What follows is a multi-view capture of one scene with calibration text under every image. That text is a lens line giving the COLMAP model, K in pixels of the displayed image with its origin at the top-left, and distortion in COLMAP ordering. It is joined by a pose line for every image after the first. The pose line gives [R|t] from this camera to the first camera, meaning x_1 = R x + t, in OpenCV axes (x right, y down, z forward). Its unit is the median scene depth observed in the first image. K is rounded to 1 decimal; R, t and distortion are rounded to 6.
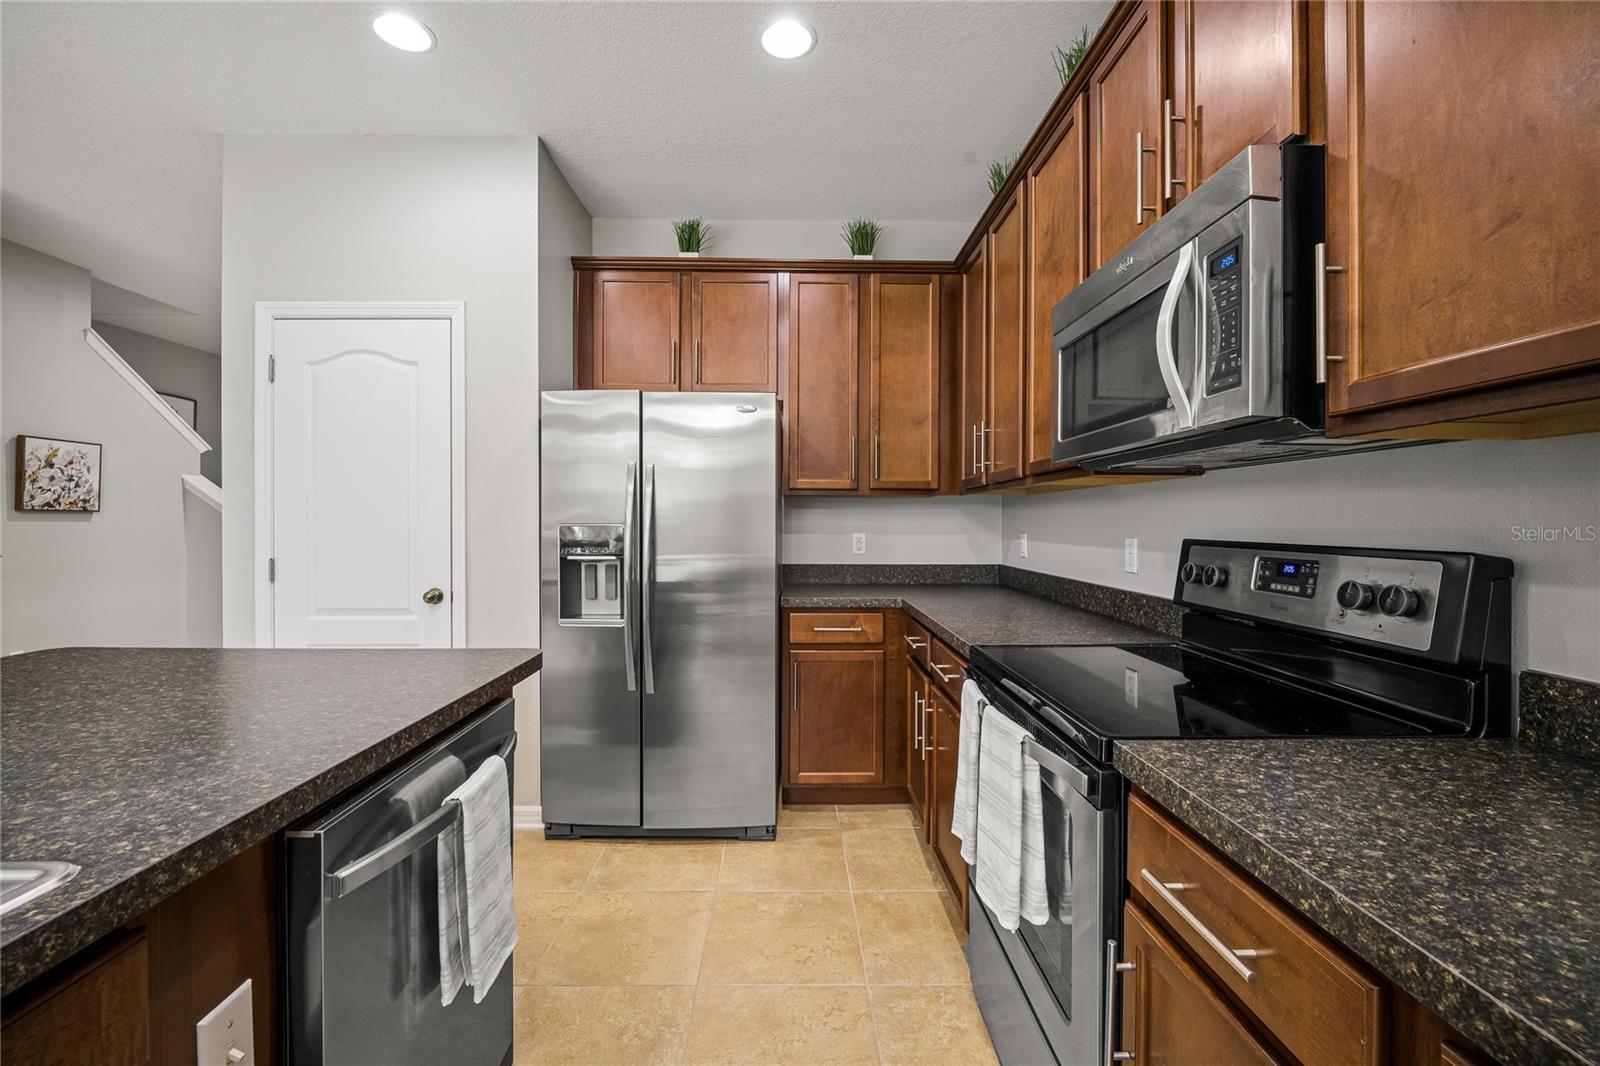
lens RADIAL K [[656.2, 0, 792.2], [0, 656.2, 526.4], [0, 0, 1]] dist [-0.008727, 0.000188]
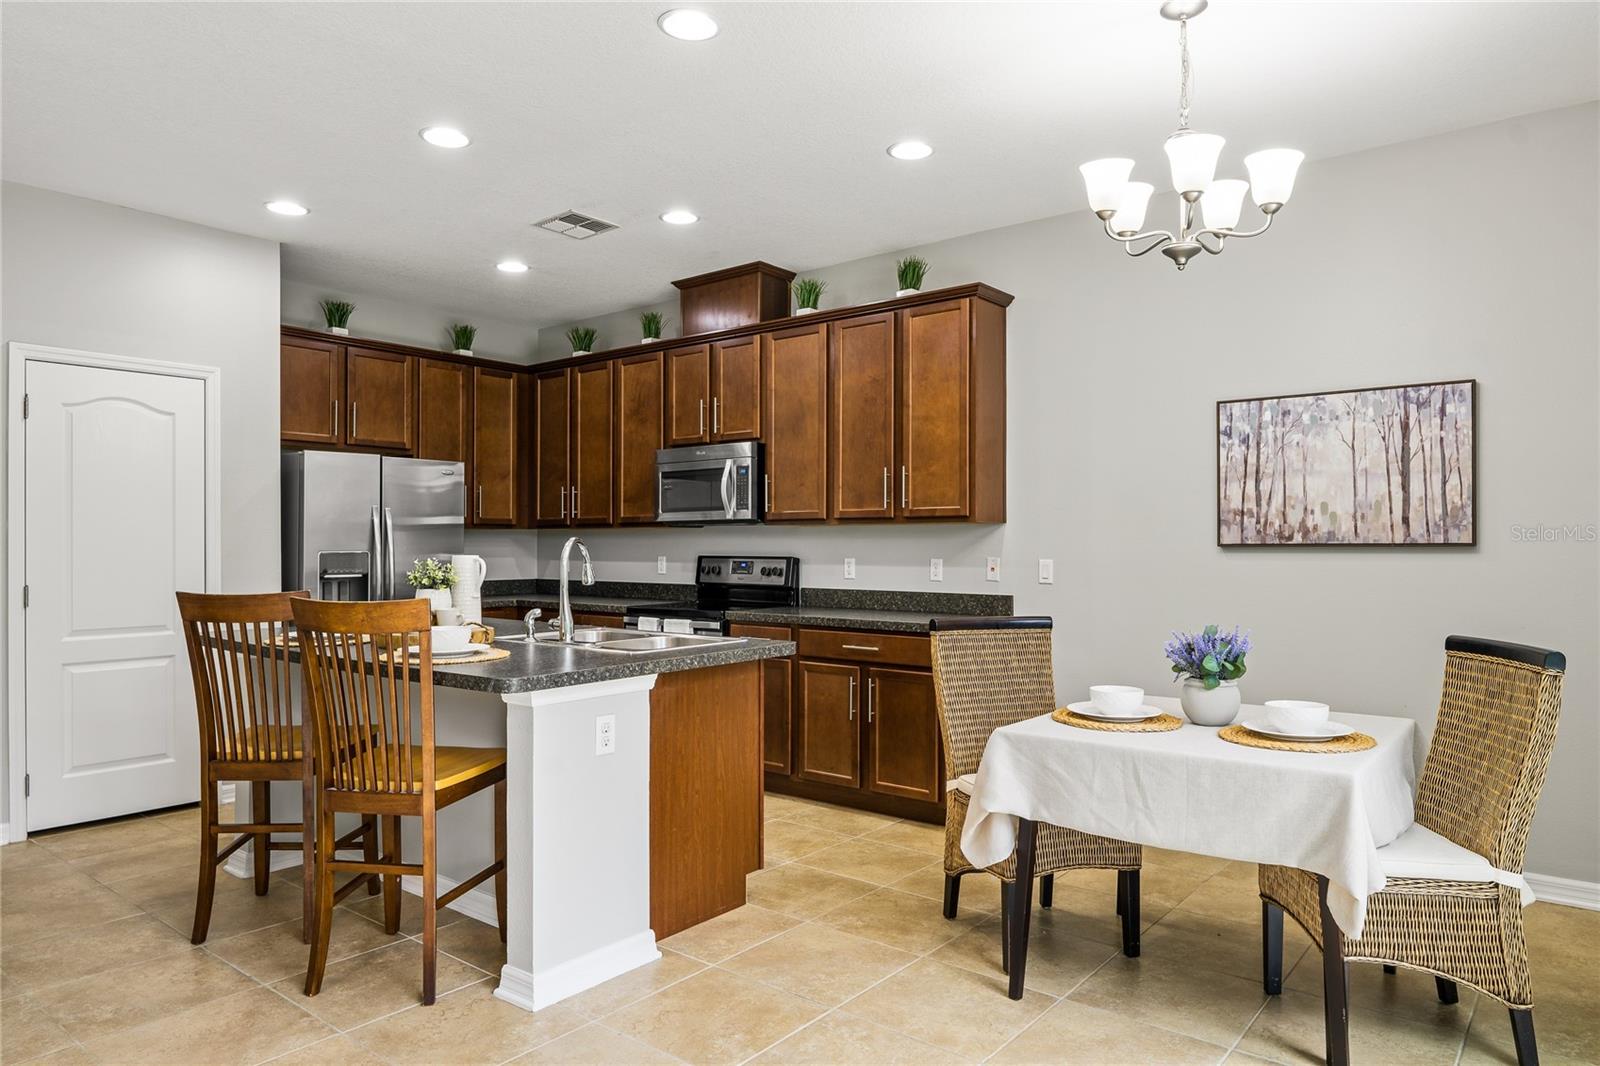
lens RADIAL K [[1004.6, 0, 795.6], [0, 1004.6, 541.2], [0, 0, 1]] dist [0.001159, -0.006980]
pose [[0.640549, 0.000547, 0.767917, -1.172264], [0.006450, 0.999961, -0.006093, -0.004771], [-0.767890, 0.008856, 0.640520, -0.942372]]
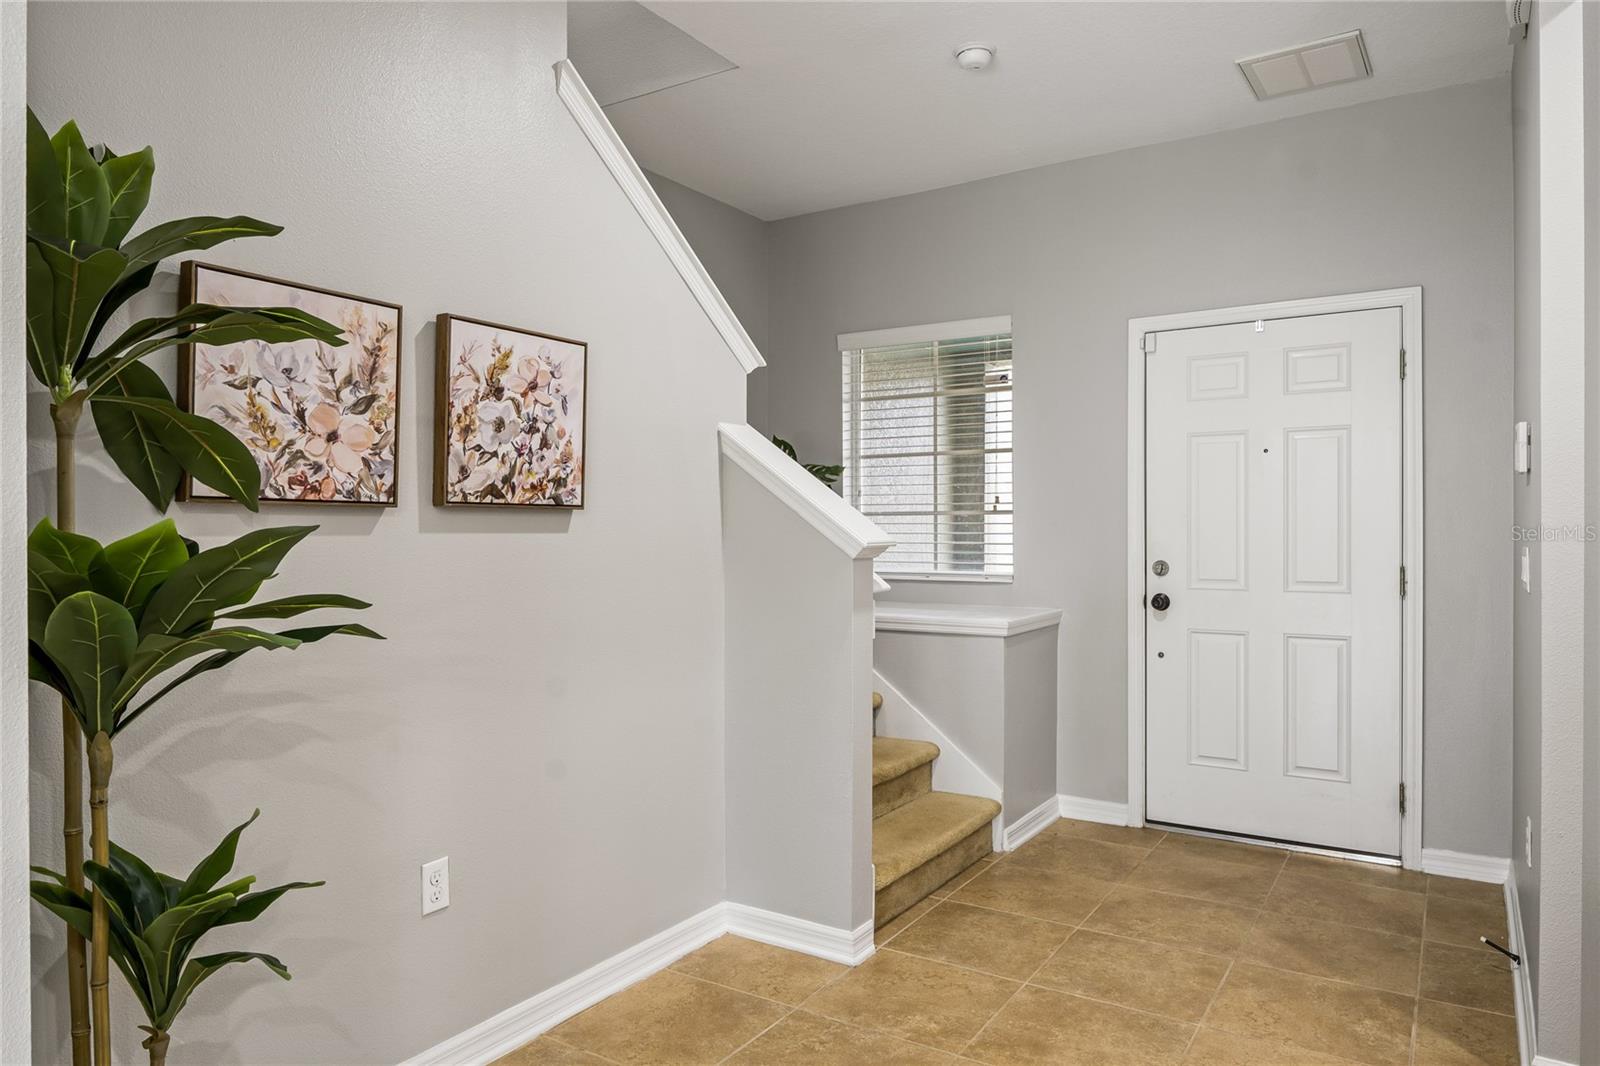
lens RADIAL K [[1004.6, 0, 799.2], [0, 1004.6, 536.7], [0, 0, 1]] dist [0.001159, -0.006980]
pose [[0.831374, 0.002024, -0.555710, -0.874554], [-0.000478, 0.999996, 0.002928, -0.009676], [0.555714, -0.002169, 0.831371, 0.799353]]
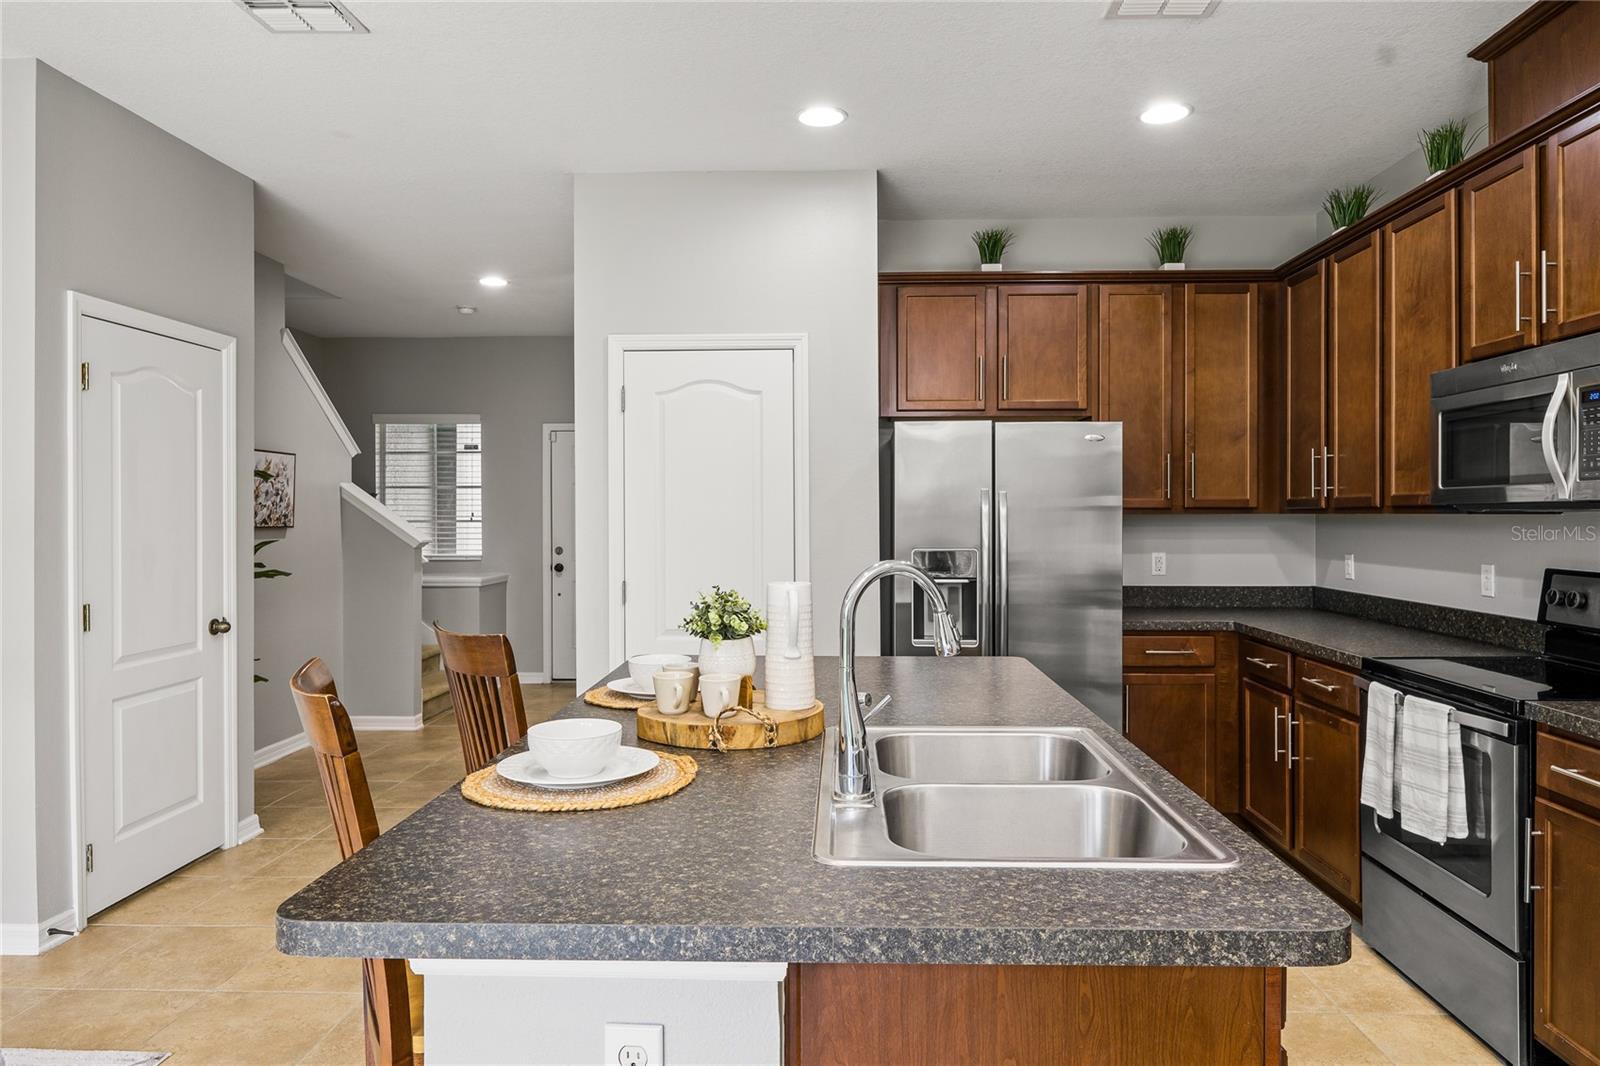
lens RADIAL K [[1004.6, 0, 798.2], [0, 1004.6, 516.8], [0, 0, 1]] dist [0.001159, -0.006980]
pose [[0.998659, -0.002646, -0.051704, -0.410394], [0.002424, 0.999988, -0.004352, -0.043290], [0.051715, 0.004221, 0.998653, -0.550130]]
